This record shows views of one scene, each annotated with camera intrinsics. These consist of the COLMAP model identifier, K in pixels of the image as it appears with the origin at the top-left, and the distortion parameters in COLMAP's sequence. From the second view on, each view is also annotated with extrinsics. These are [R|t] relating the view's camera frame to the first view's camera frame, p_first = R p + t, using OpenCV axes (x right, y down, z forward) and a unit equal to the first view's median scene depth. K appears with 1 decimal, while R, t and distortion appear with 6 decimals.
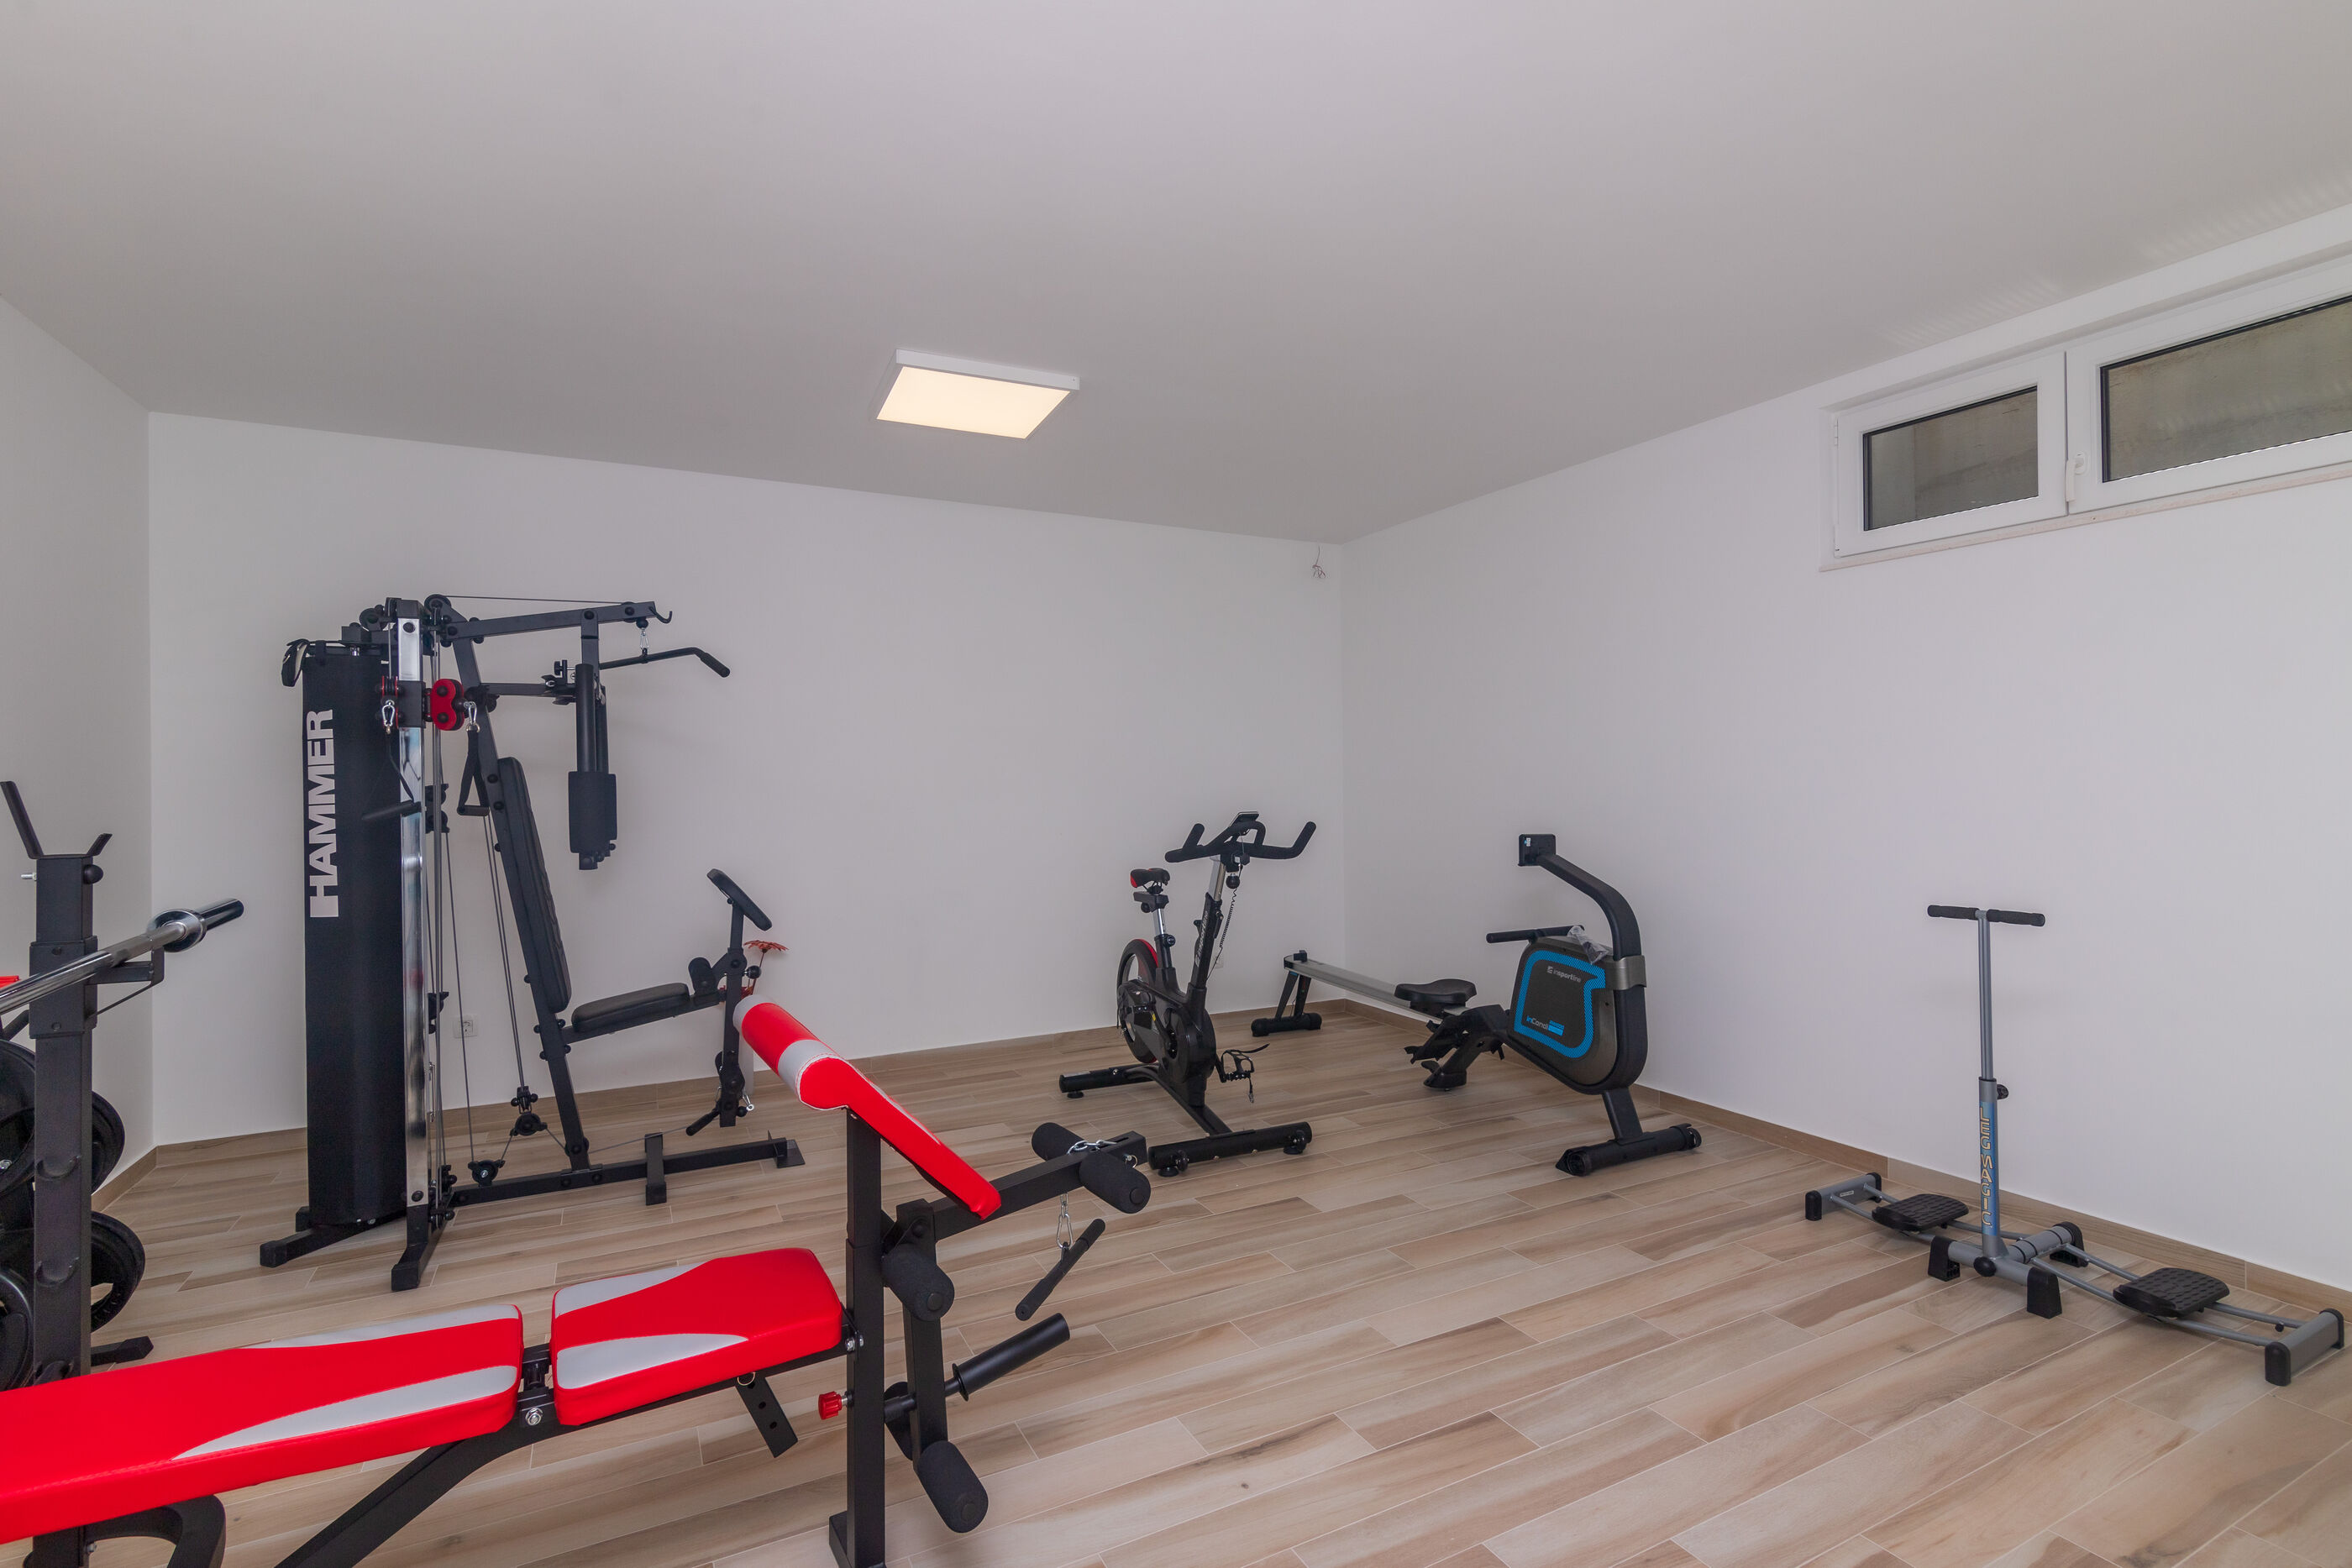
lens RADIAL K [[1107.2, 0, 1176.0], [0, 1107.2, 784.0], [0, 0, 1]] dist [0.000063, -0.000020]
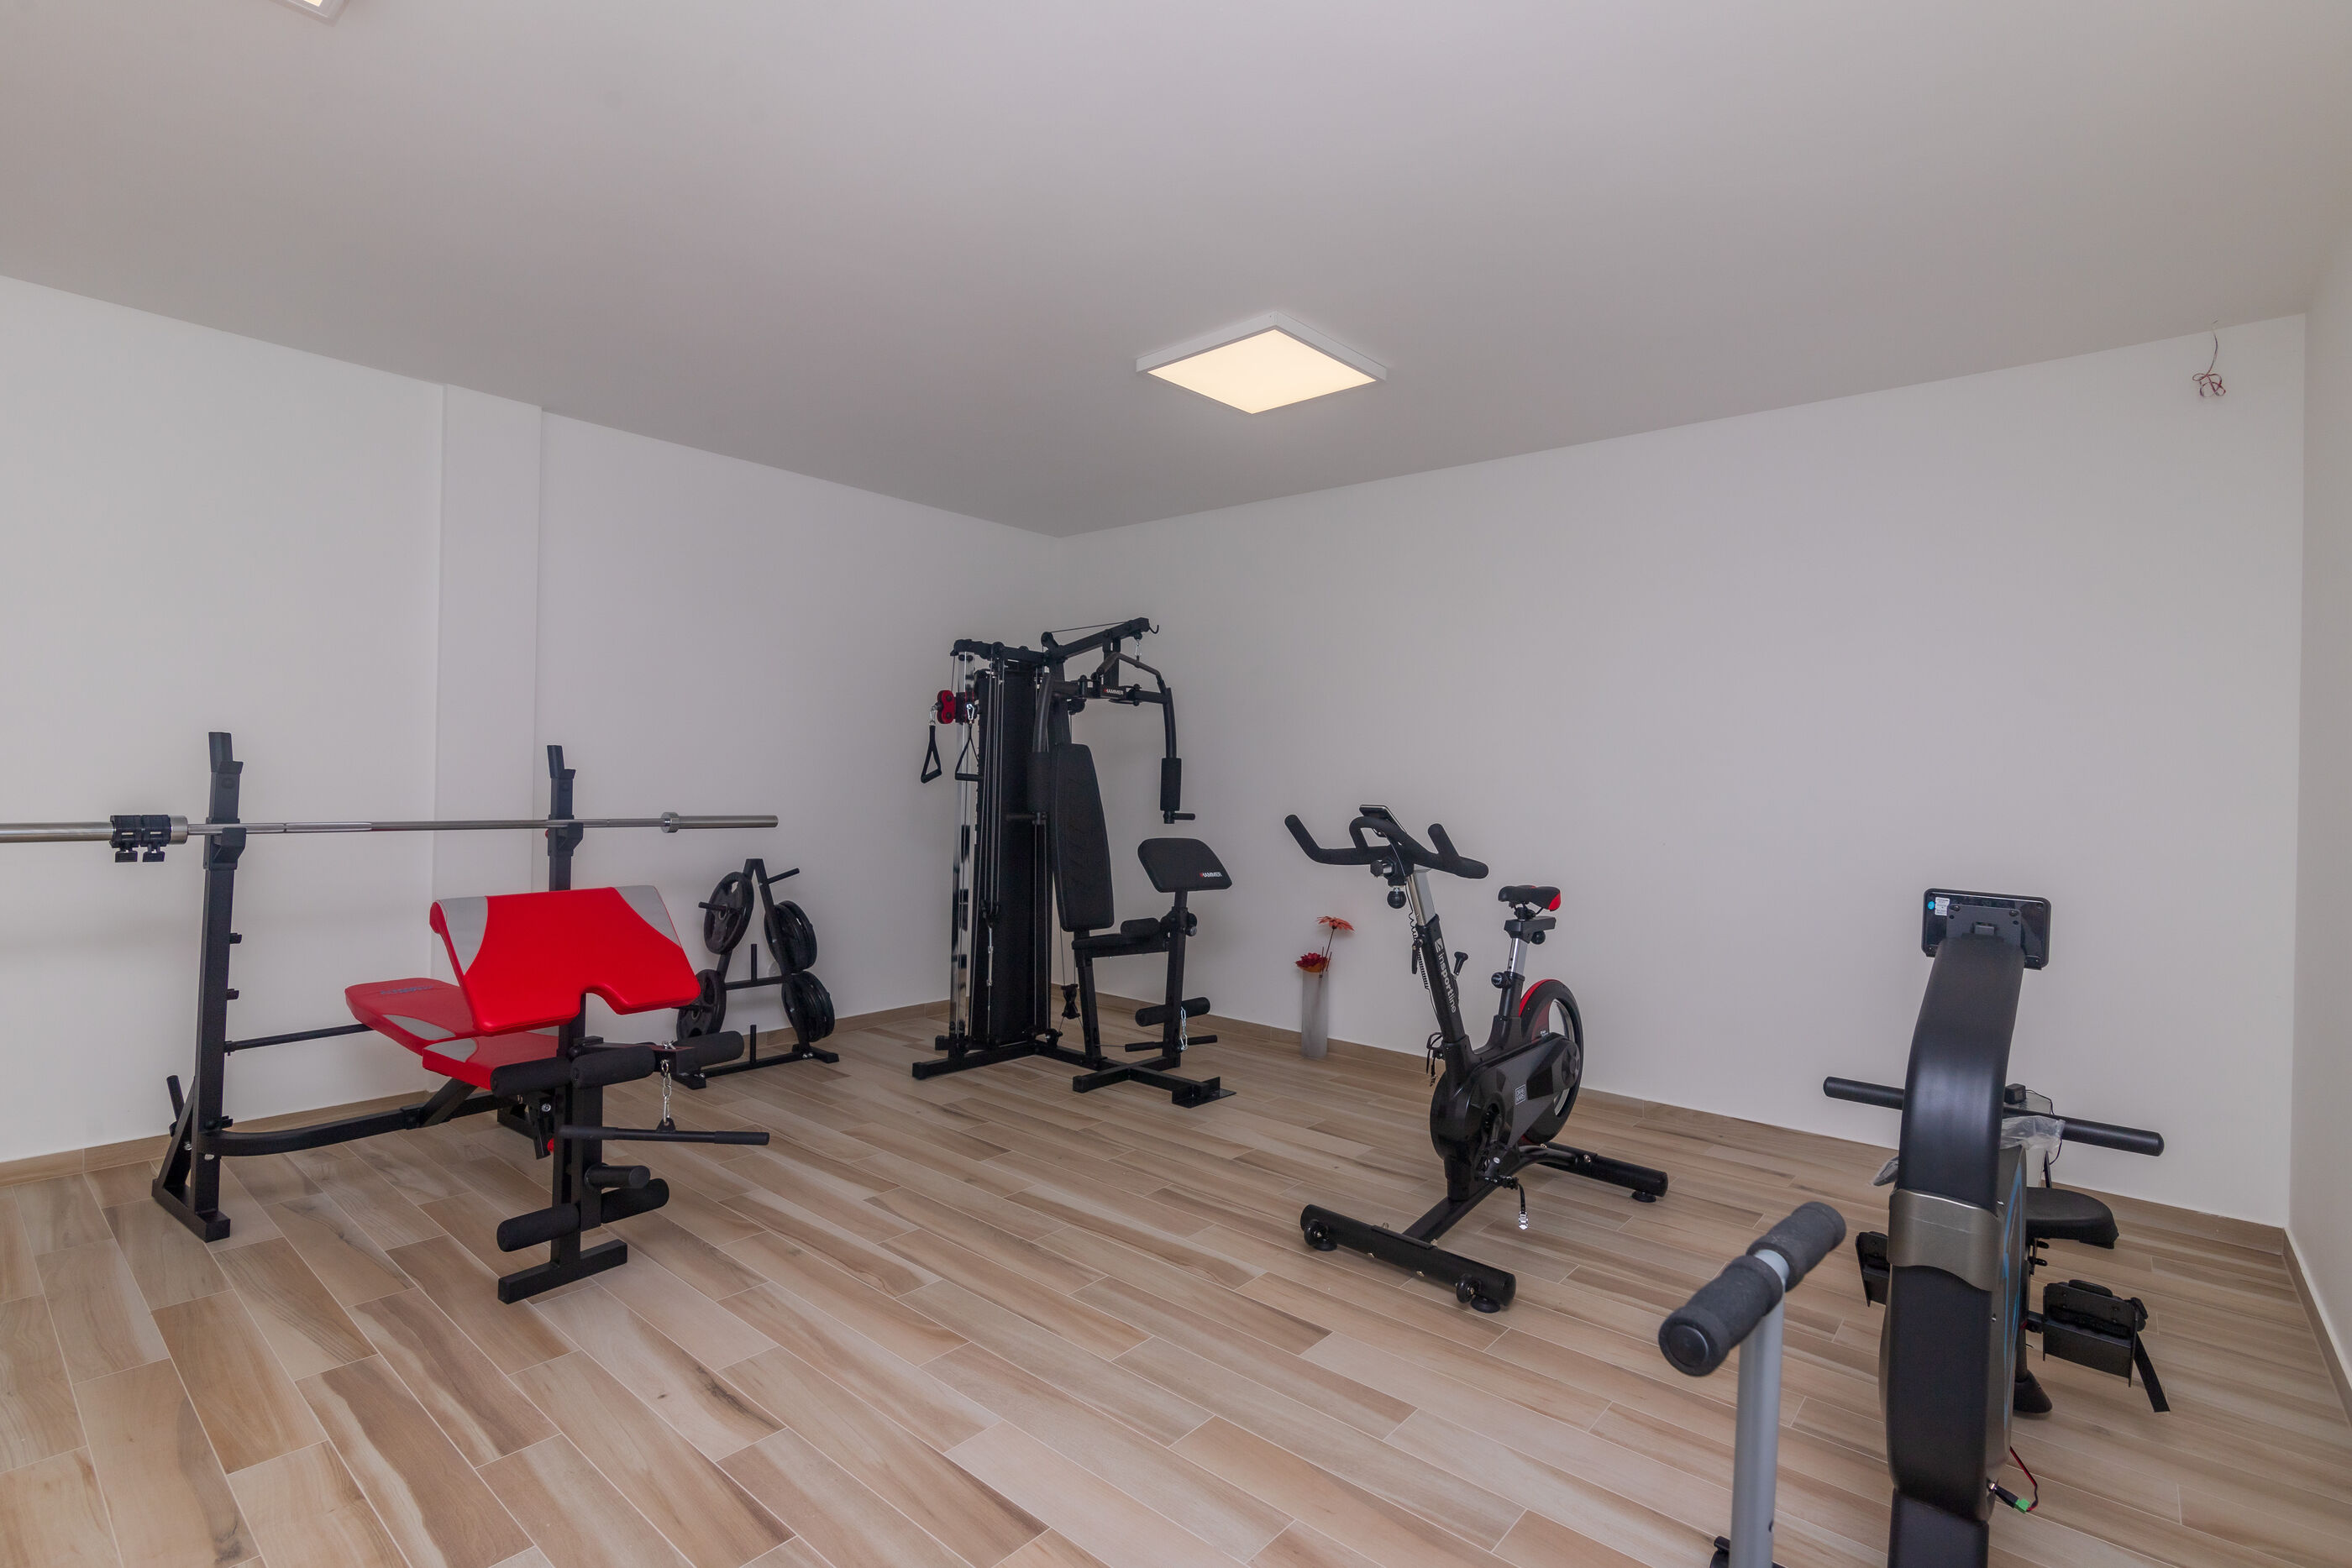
lens RADIAL K [[1084.6, 0, 1176.0], [0, 1084.6, 784.0], [0, 0, 1]] dist [-0.003033, -0.000356]
pose [[0.379634, 0.022198, -0.924871, 0.813853], [-0.029946, 0.999483, 0.011697, 0.007731], [0.924652, 0.023255, 0.380102, 0.703429]]
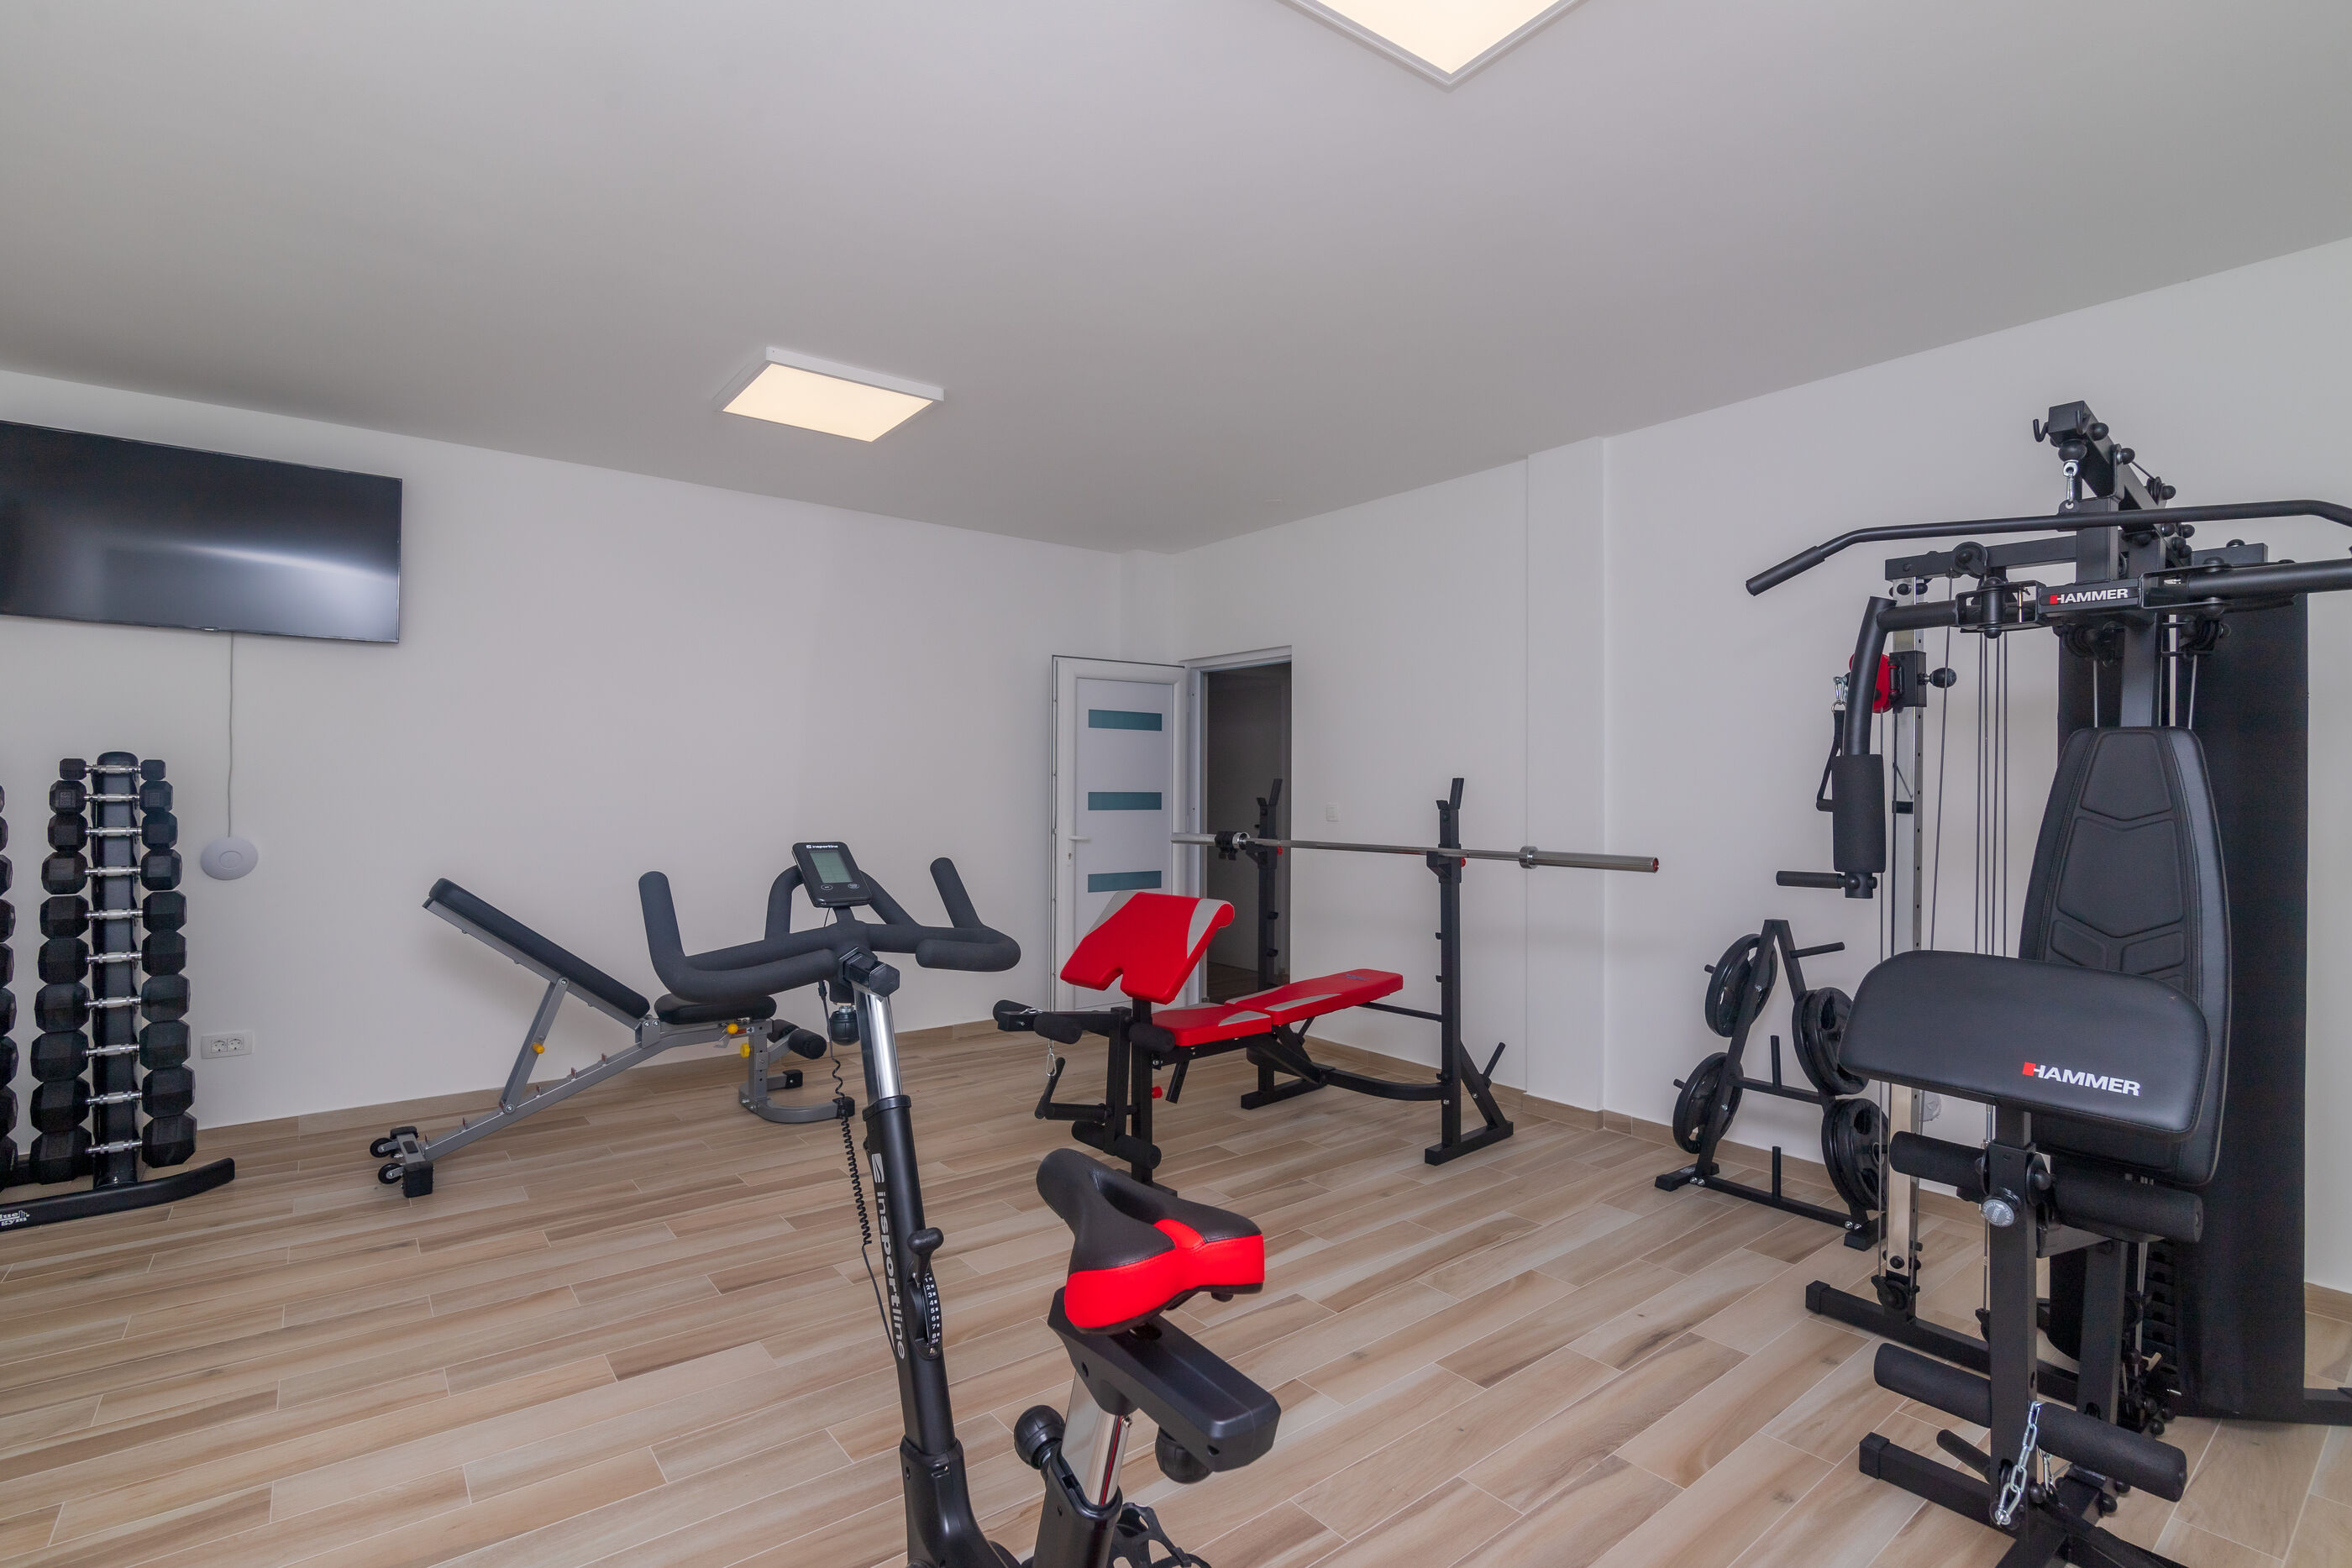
lens RADIAL K [[1121.6, 0, 1207.1], [0, 1121.6, 782.2], [0, 0, 1]] dist [-0.001314, -0.000158]
pose [[-0.977013, 0.006654, -0.213076, 0.015142], [0.006536, 0.999978, 0.001258, 0.001458], [0.213079, -0.000163, -0.977035, 1.724348]]
